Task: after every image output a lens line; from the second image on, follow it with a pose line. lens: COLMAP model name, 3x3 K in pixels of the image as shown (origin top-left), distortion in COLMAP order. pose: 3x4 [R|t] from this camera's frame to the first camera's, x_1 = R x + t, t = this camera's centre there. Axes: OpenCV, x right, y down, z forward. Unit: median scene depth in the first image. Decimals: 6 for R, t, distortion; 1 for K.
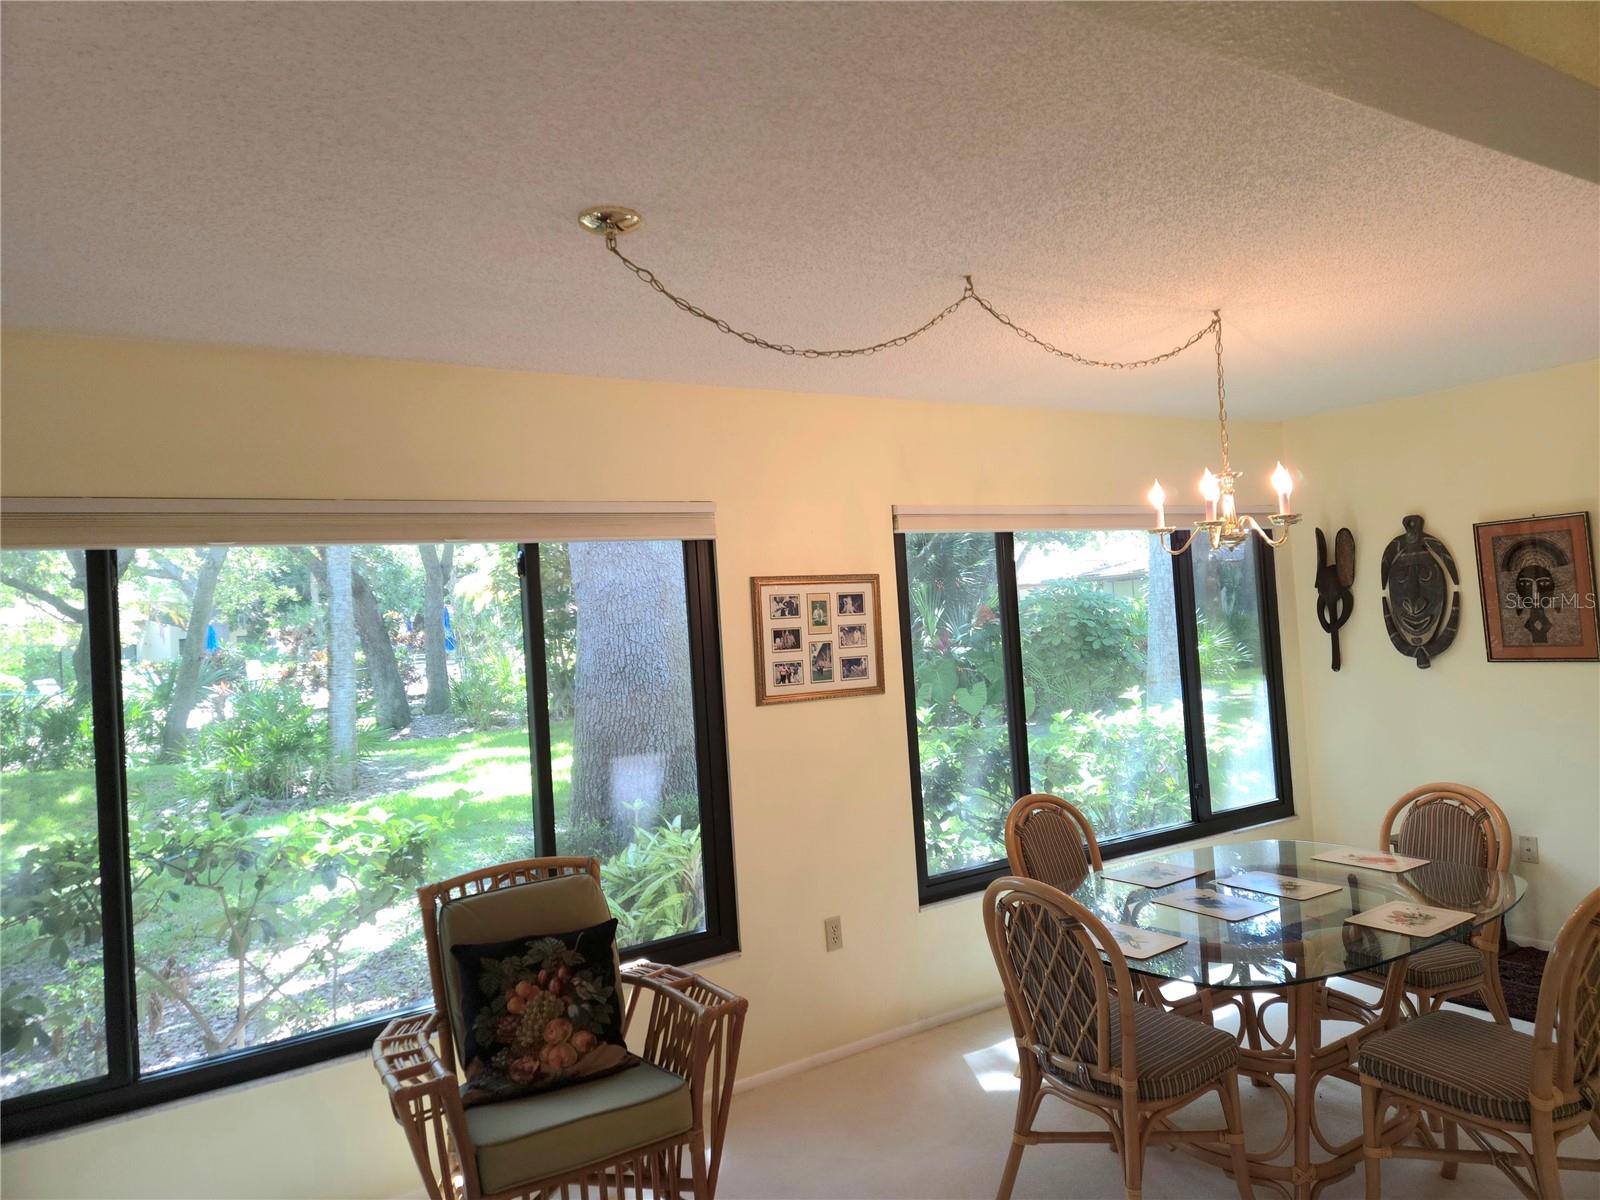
lens RADIAL K [[1062.9, 0, 801.8], [0, 1062.9, 592.4], [0, 0, 1]] dist [0.078185, -0.066970]
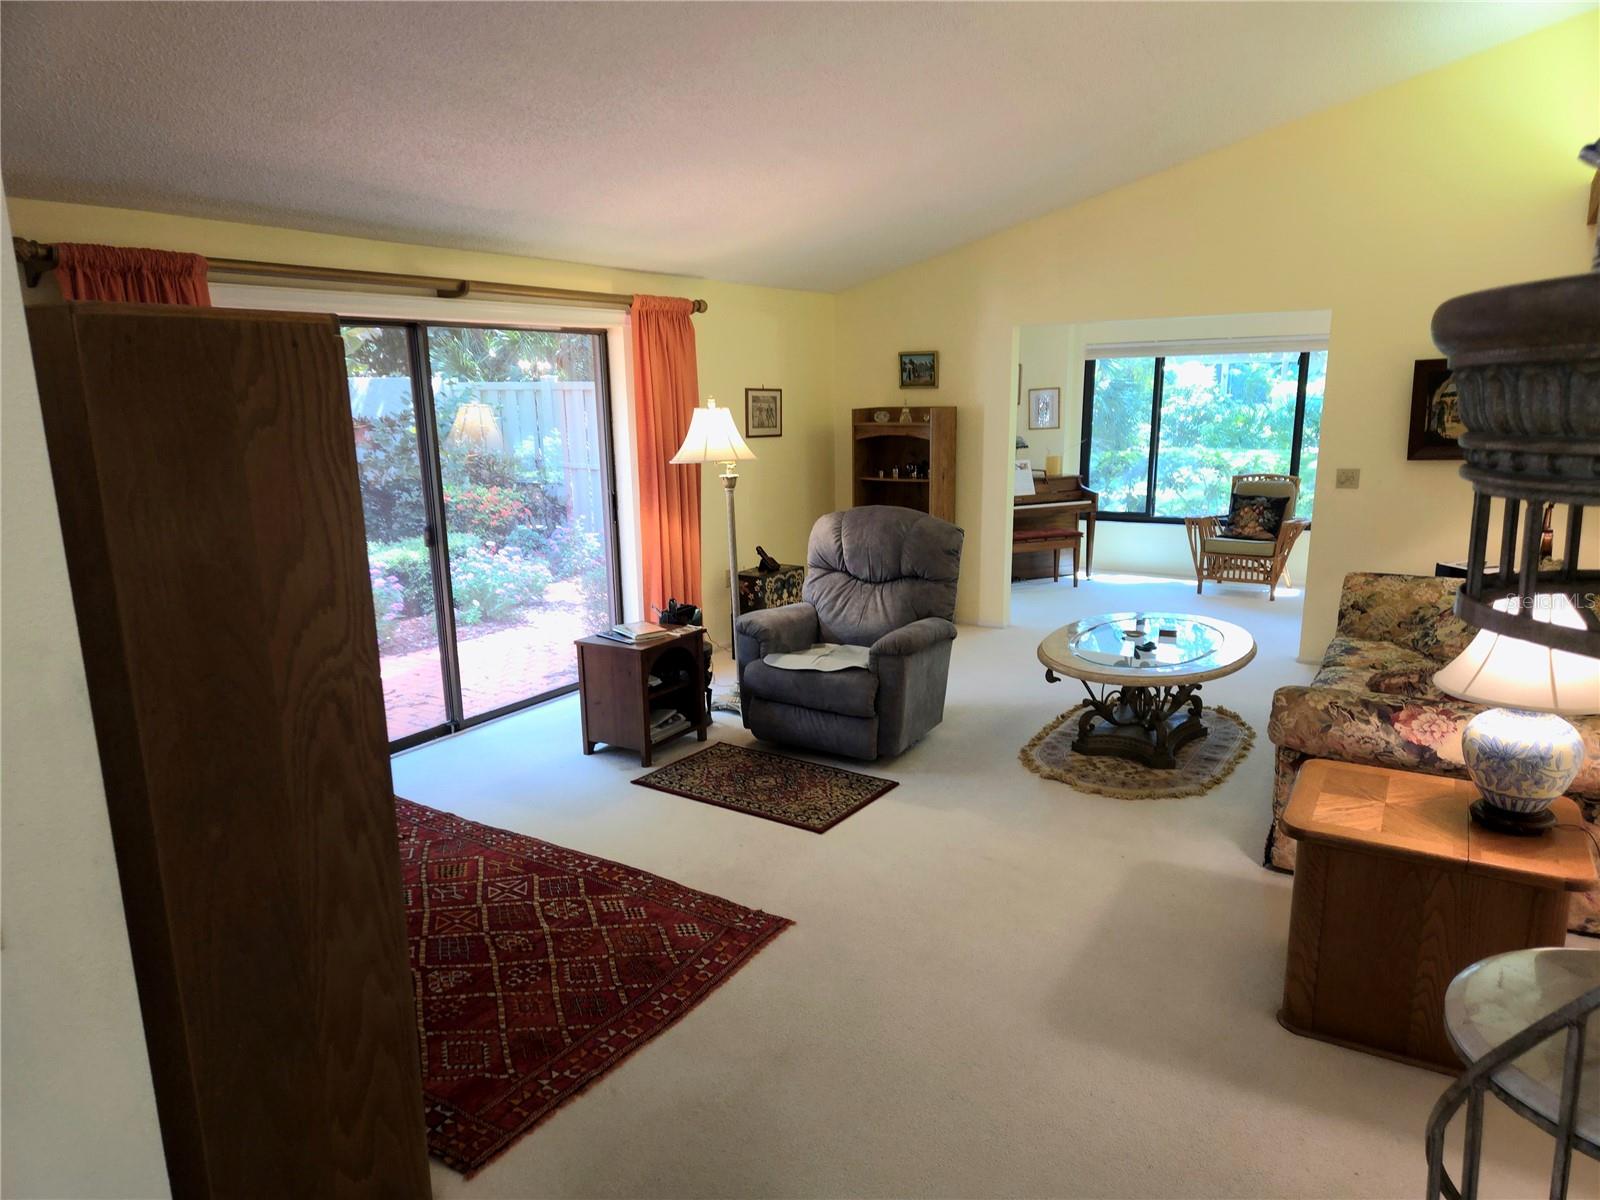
lens RADIAL K [[1062.9, 0, 800.9], [0, 1062.9, 620.6], [0, 0, 1]] dist [0.078185, -0.066970]
pose [[0.422866, 0.249965, -0.871035, 1.439988], [0.010505, 0.959787, 0.280534, -0.147846], [0.906131, -0.127779, 0.403235, -1.050001]]
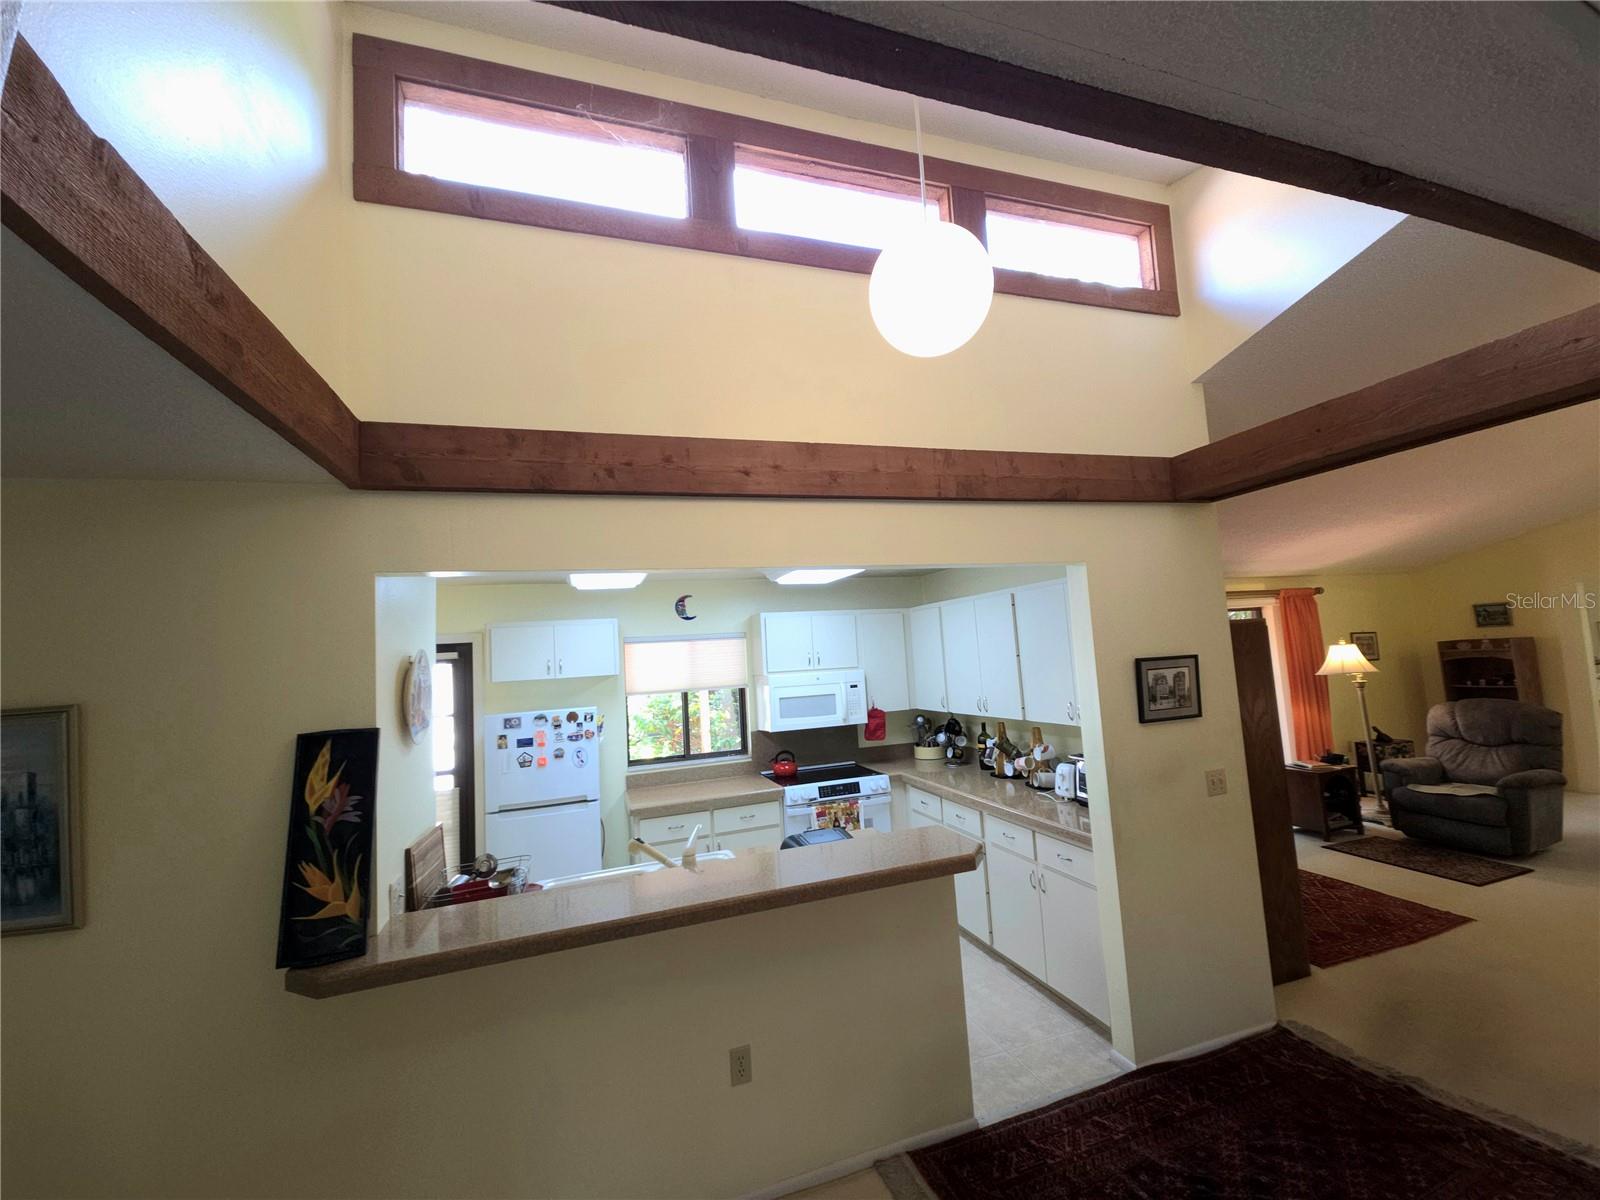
lens RADIAL K [[648.6, 0, 802.6], [0, 648.6, 601.9], [0, 0, 1]] dist [0.011637, -0.007427]
pose [[-0.235440, -0.007266, -0.971862, 1.917691], [0.097020, 0.994801, -0.030941, -0.202567], [0.967034, -0.101575, -0.233511, -1.431627]]
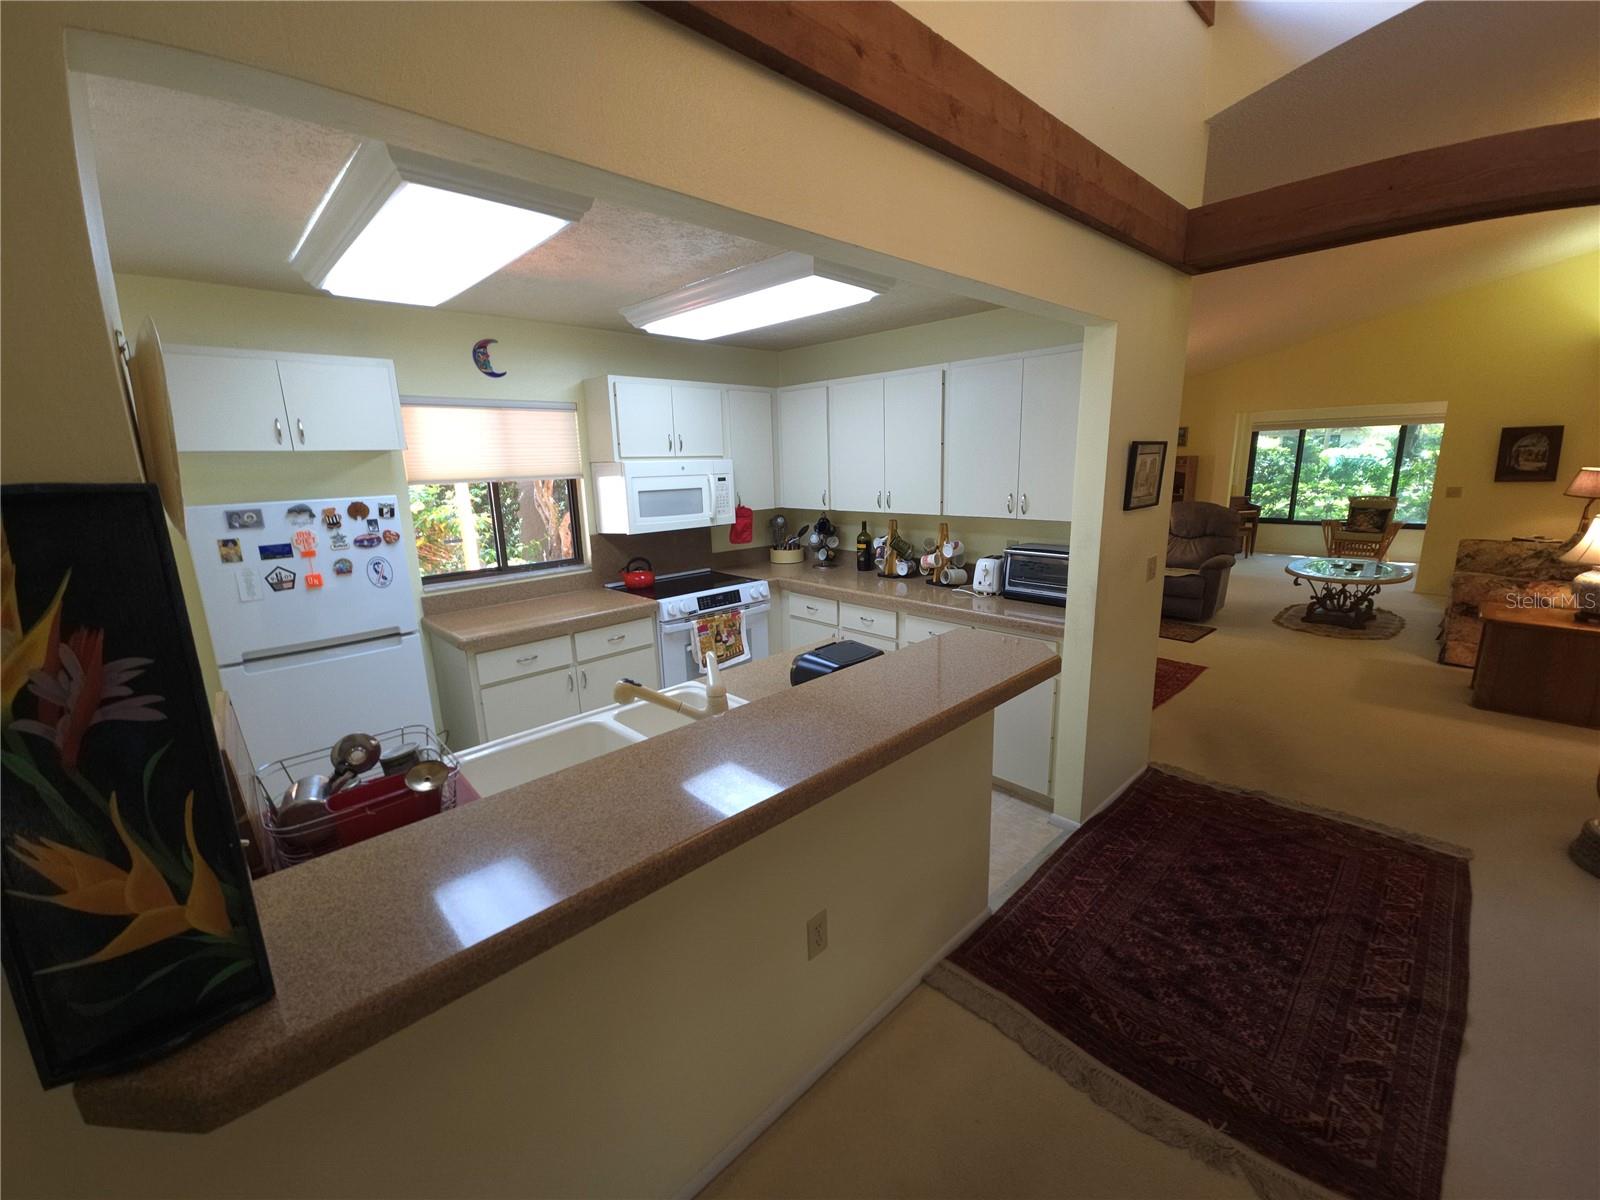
lens RADIAL K [[648.6, 0, 803.3], [0, 648.6, 602.0], [0, 0, 1]] dist [0.011637, -0.007427]
pose [[0.199142, 0.266610, -0.943007, 1.735199], [0.037207, 0.959530, 0.279139, -0.166929], [0.979264, -0.090675, 0.181163, -1.722899]]
